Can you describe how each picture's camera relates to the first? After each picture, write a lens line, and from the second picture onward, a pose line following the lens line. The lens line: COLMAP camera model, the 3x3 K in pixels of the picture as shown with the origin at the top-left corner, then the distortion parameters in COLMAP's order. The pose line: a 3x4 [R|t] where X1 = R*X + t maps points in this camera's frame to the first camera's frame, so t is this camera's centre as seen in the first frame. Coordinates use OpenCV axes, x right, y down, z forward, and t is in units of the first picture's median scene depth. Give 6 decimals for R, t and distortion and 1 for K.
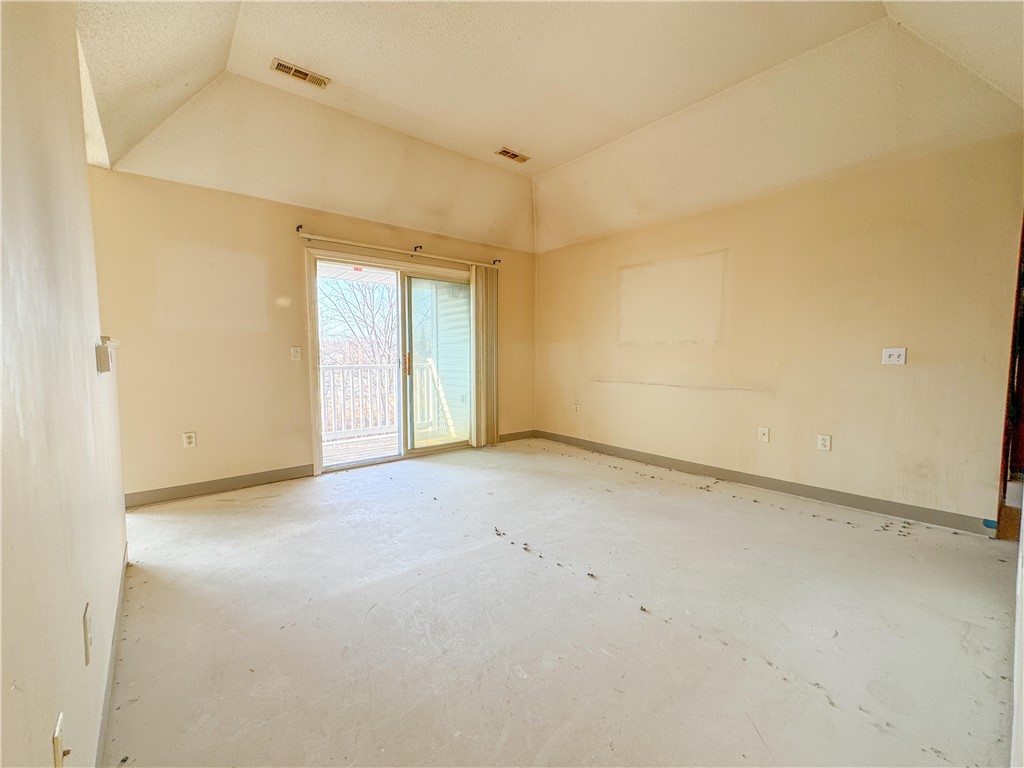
lens RADIAL K [[413.9, 0, 496.2], [0, 413.9, 382.9], [0, 0, 1]] dist [-0.000874, -0.000097]
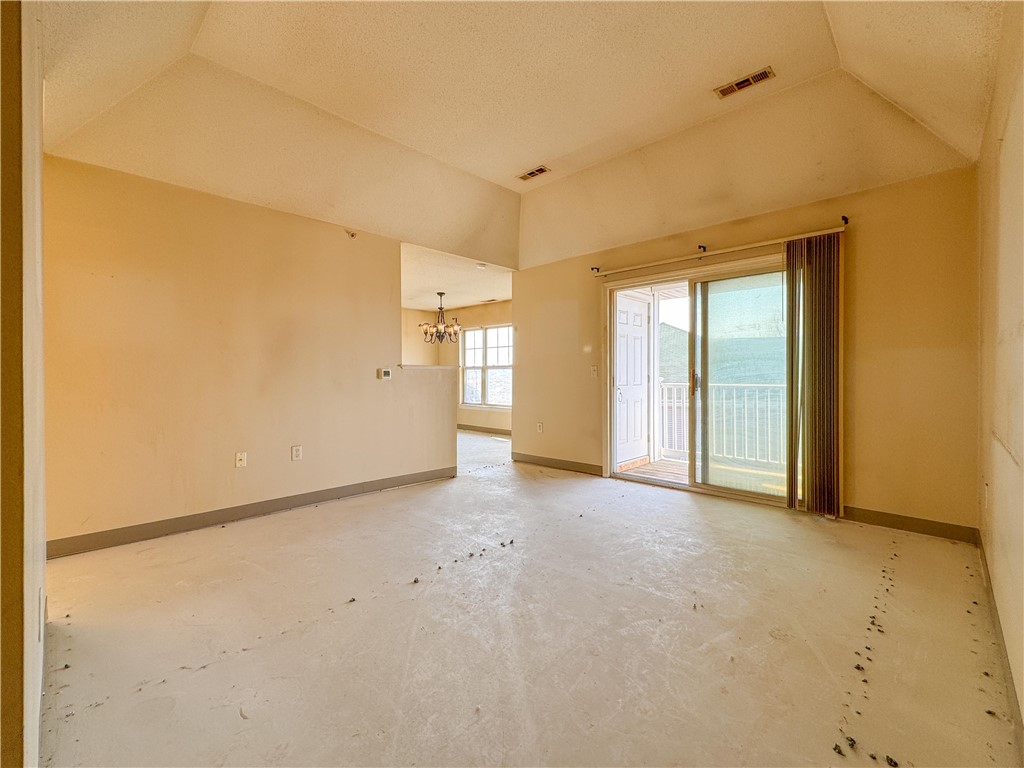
lens RADIAL K [[443.7, 0, 530.9], [0, 443.7, 383.4], [0, 0, 1]] dist [0.002296, 0.000109]
pose [[0.153800, 0.023372, -0.987826, 0.682462], [-0.064593, 0.997820, 0.013552, -0.036295], [0.985989, 0.061722, 0.154974, 0.533635]]
